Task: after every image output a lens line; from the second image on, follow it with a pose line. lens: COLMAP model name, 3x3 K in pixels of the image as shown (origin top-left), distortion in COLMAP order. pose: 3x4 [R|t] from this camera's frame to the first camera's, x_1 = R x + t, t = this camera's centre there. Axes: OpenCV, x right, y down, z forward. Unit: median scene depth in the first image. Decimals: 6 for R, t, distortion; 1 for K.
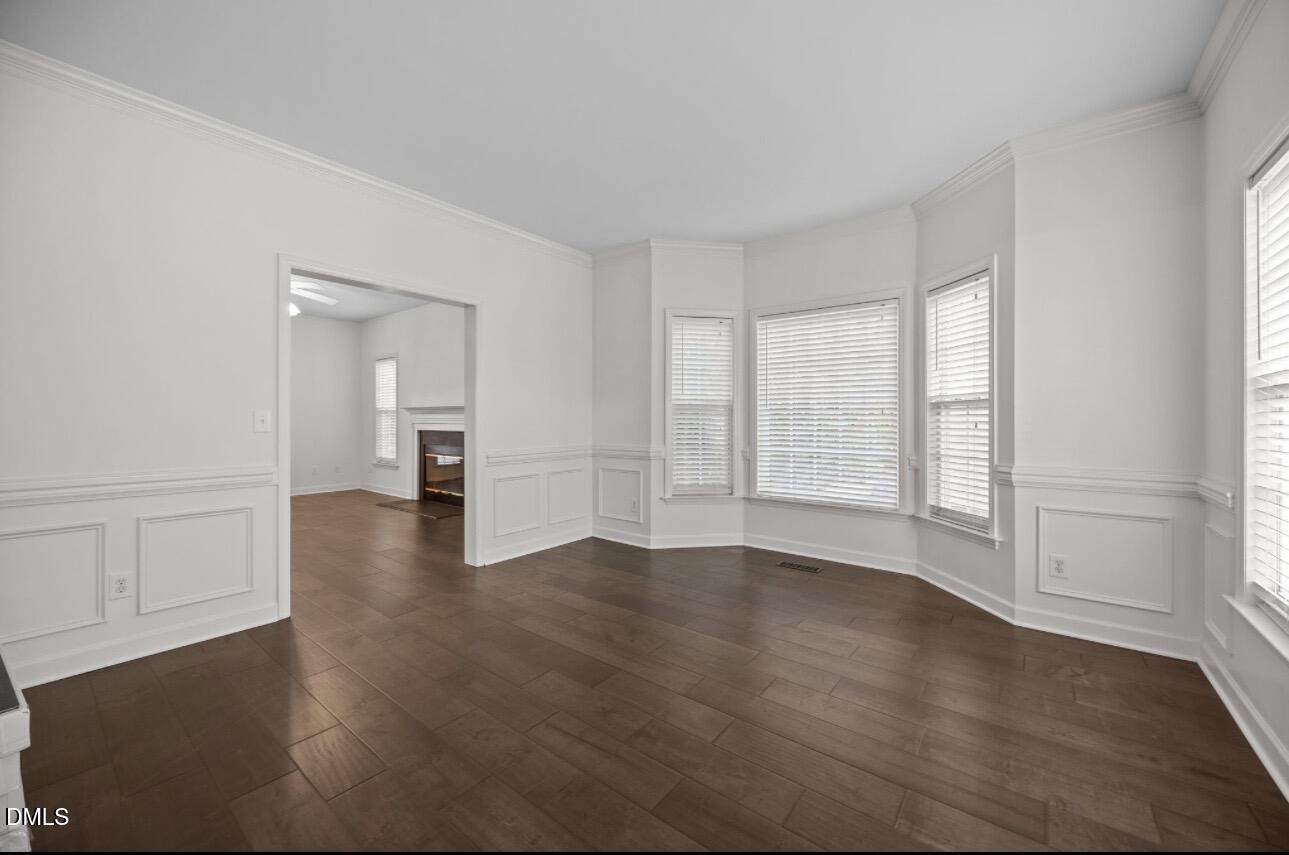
lens RADIAL K [[499.0, 0, 651.7], [0, 499.0, 416.6], [0, 0, 1]] dist [-0.003966, -0.000770]
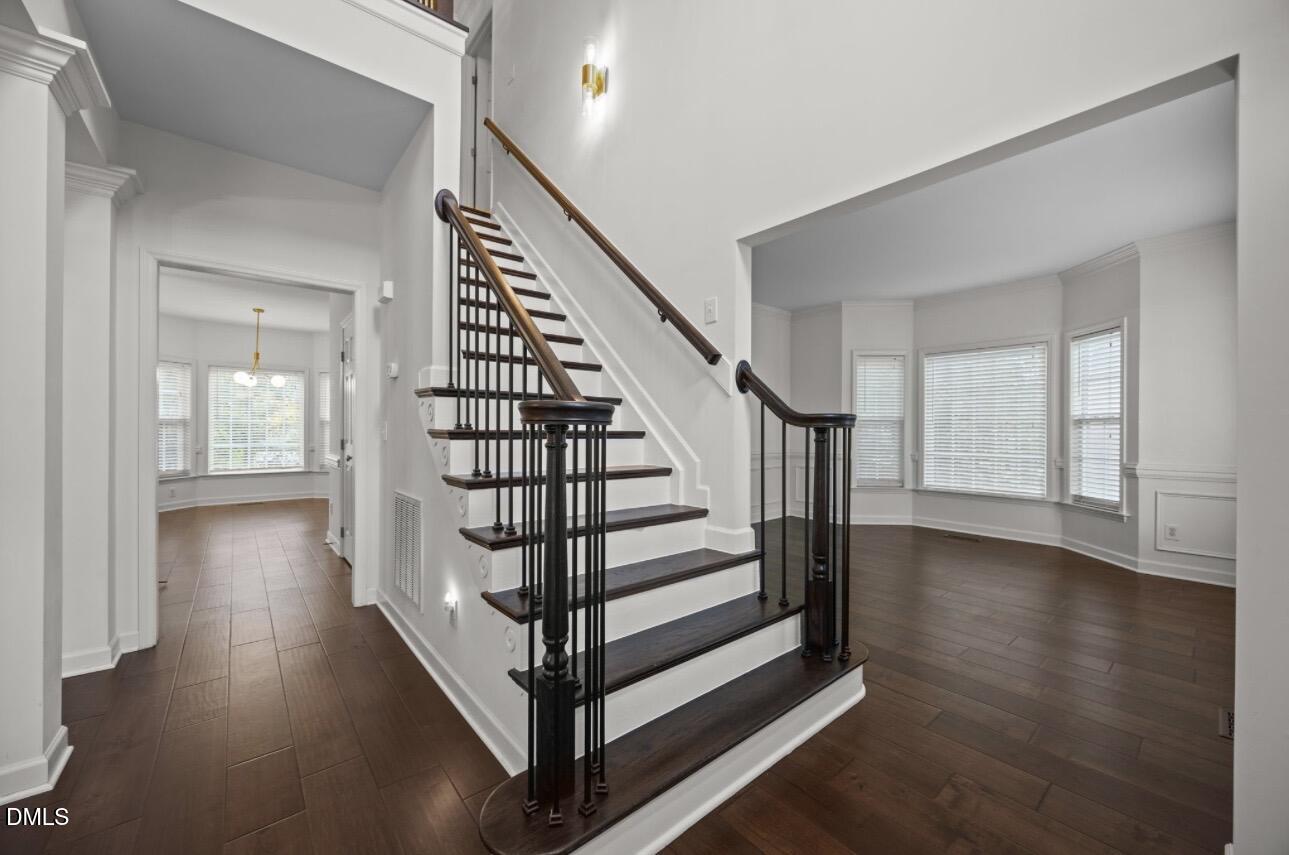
lens RADIAL K [[499.0, 0, 640.0], [0, 499.0, 428.8], [0, 0, 1]] dist [-0.003966, -0.000770]
pose [[0.976238, 0.002522, -0.216688, -0.316407], [-0.001652, 0.999990, 0.004197, -0.006401], [0.216697, -0.003739, 0.976232, -0.609472]]
